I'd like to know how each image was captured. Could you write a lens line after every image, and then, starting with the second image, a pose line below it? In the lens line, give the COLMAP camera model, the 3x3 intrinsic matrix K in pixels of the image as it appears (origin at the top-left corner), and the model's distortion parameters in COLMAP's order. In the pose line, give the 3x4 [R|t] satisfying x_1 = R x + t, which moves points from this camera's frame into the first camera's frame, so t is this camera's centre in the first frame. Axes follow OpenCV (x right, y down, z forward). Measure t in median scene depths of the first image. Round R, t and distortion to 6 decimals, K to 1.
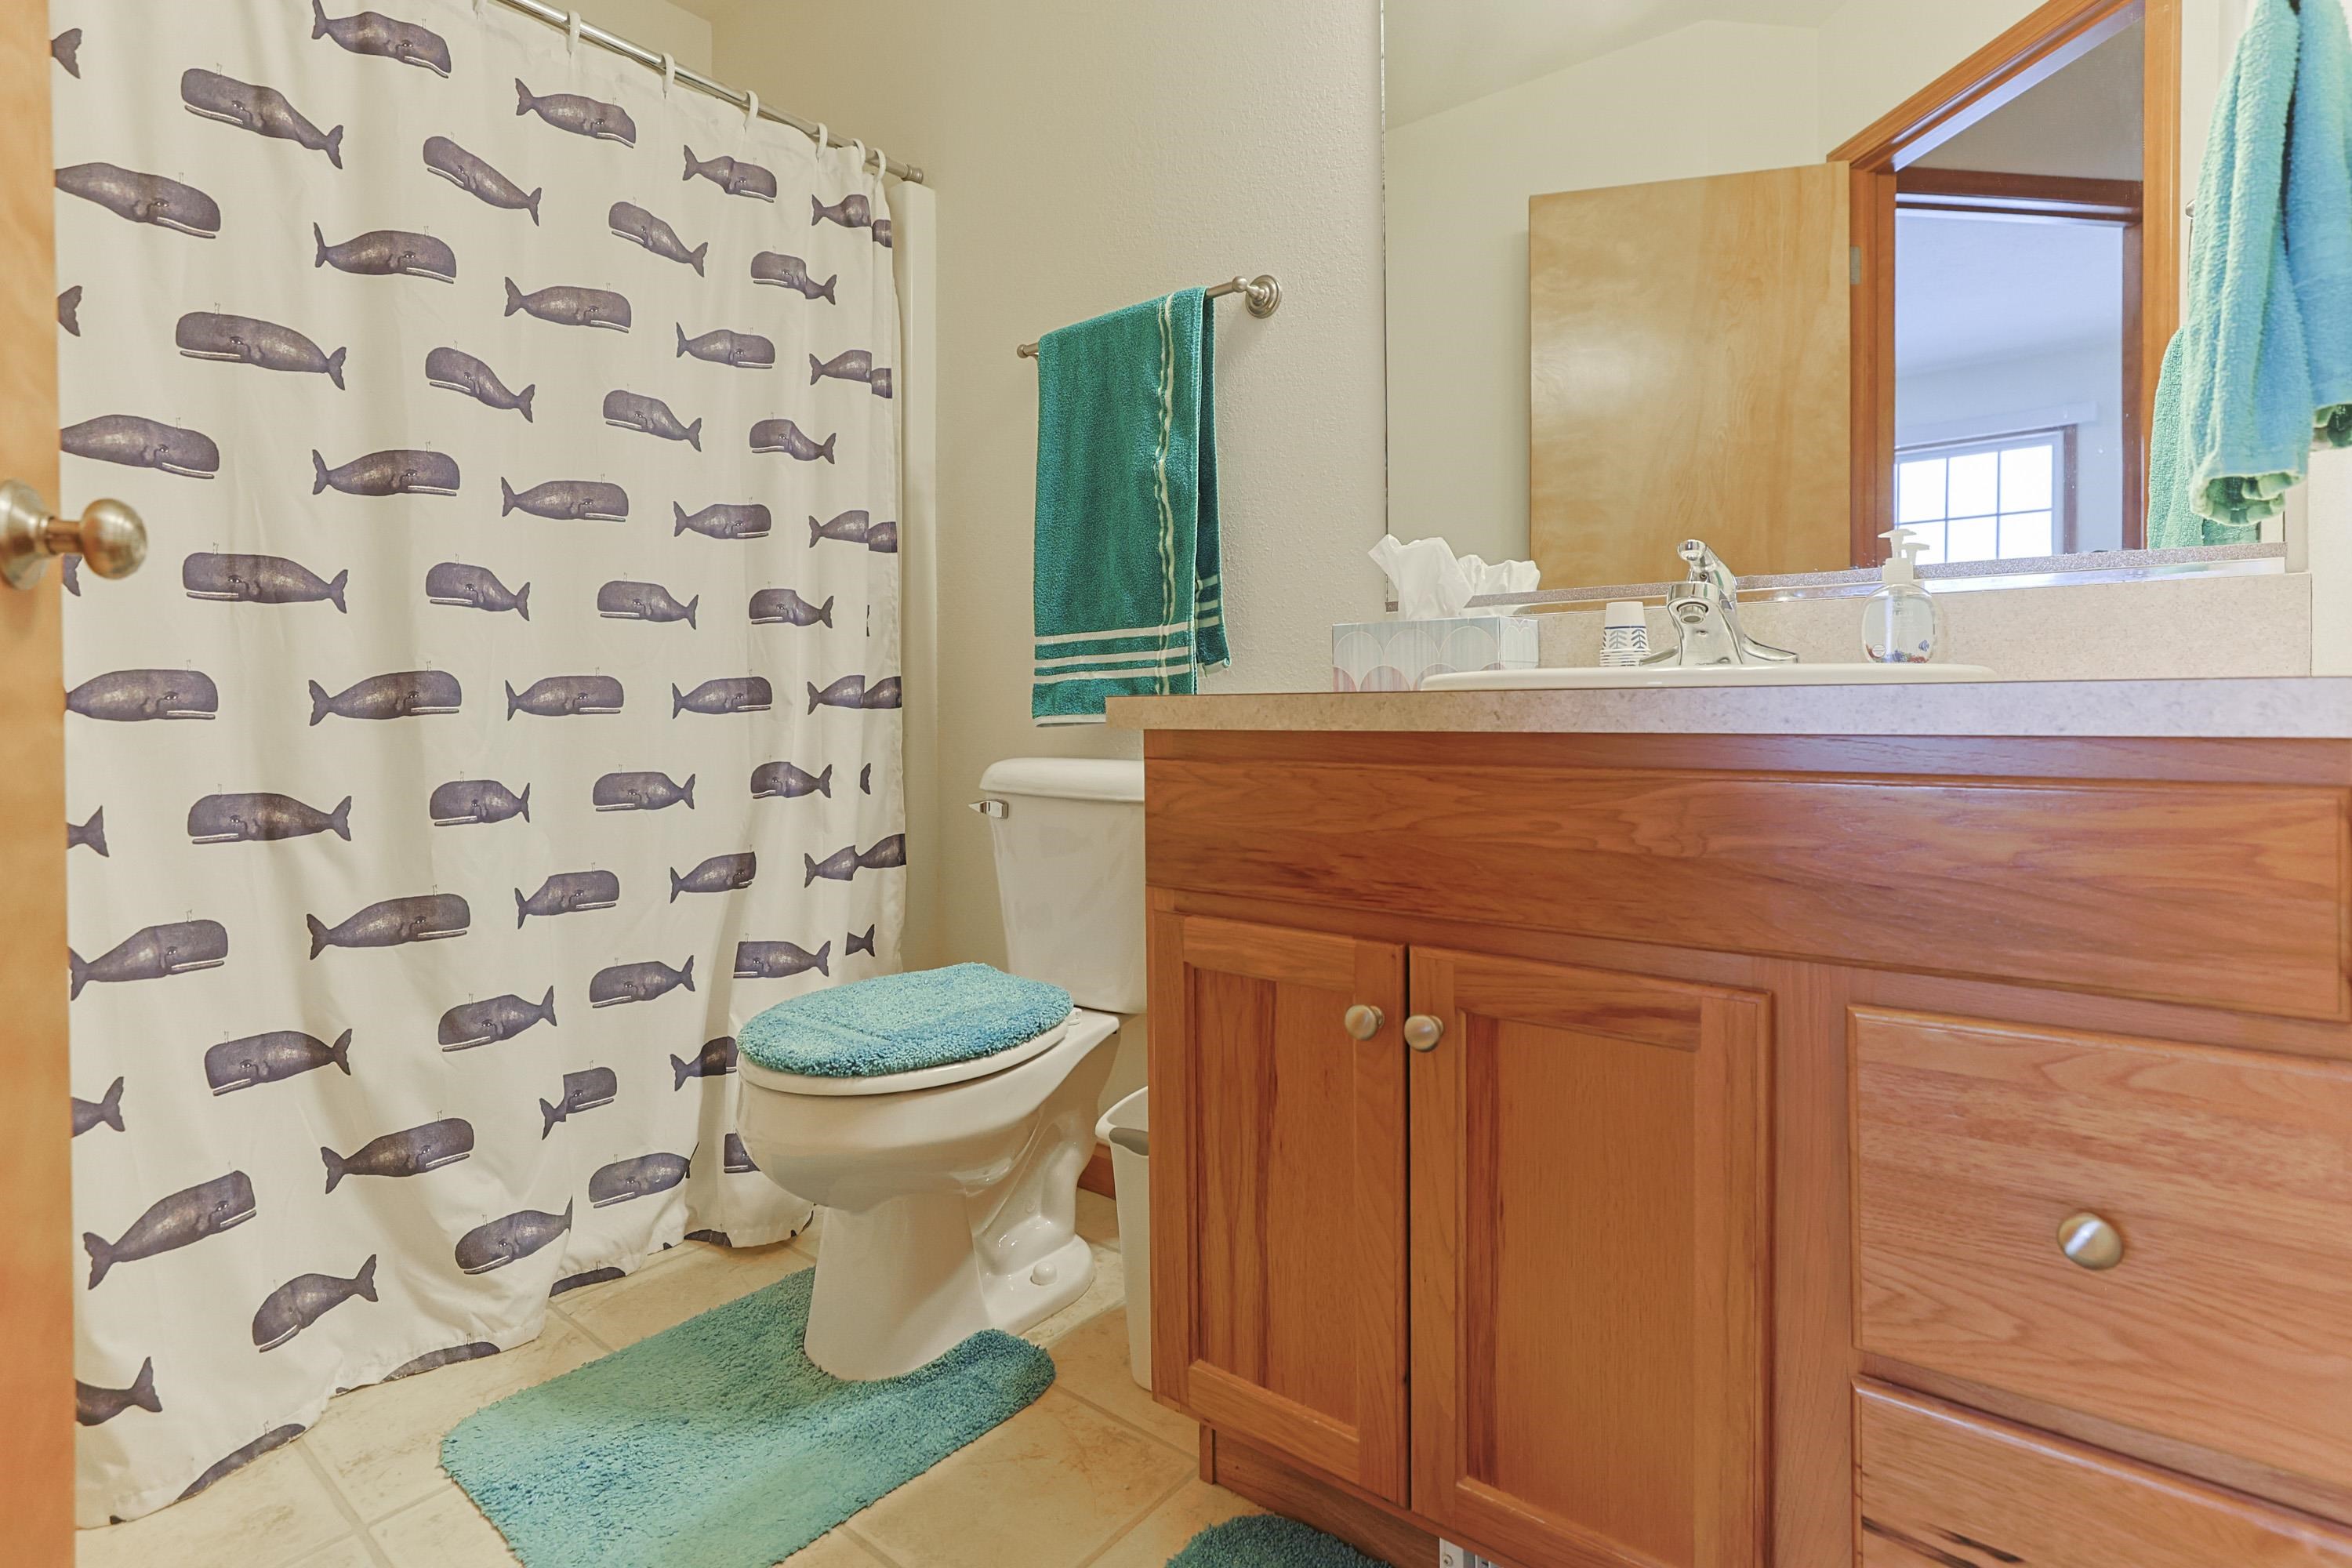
lens RADIAL K [[1138.6, 0, 1183.6], [0, 1138.6, 779.9], [0, 0, 1]] dist [-0.029196, 0.014457]
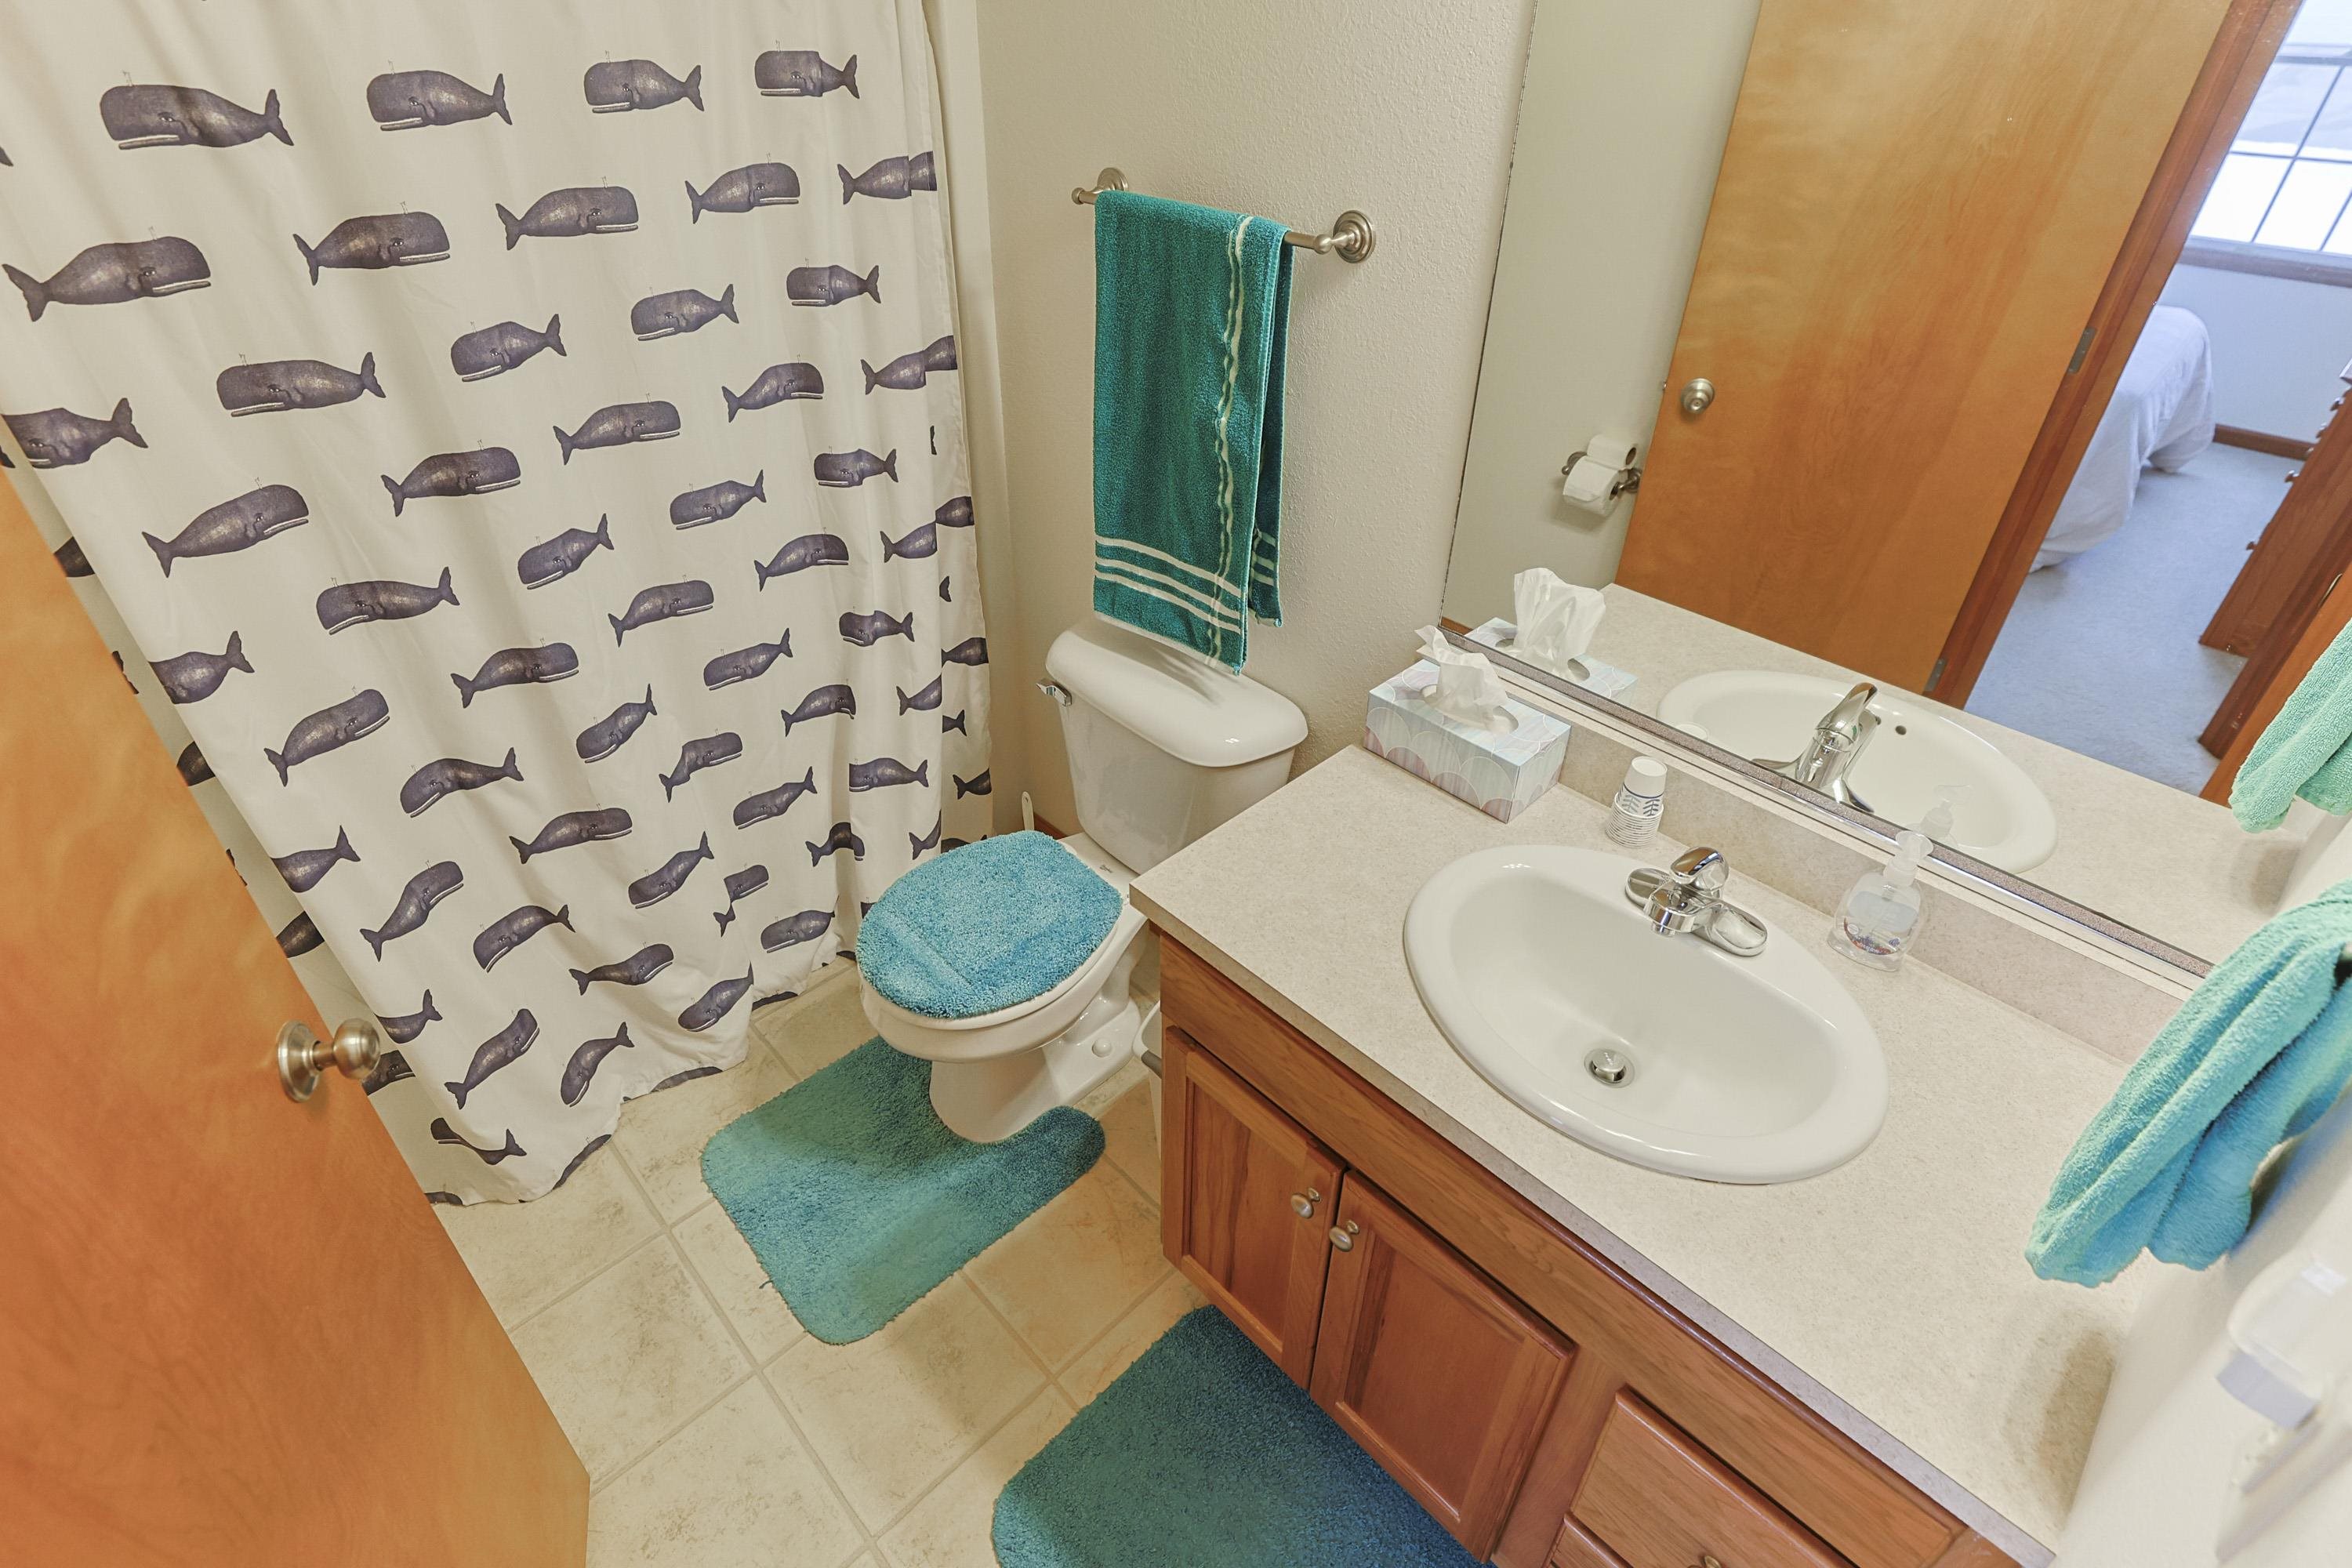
lens RADIAL K [[1101.4, 0, 1152.0], [0, 1101.4, 823.4], [0, 0, 1]] dist [-0.019457, 0.007920]
pose [[0.991043, 0.087239, -0.101112, 0.041624], [-0.018076, 0.837796, 0.545684, -0.491354], [0.132316, -0.538969, 0.831869, 0.079665]]
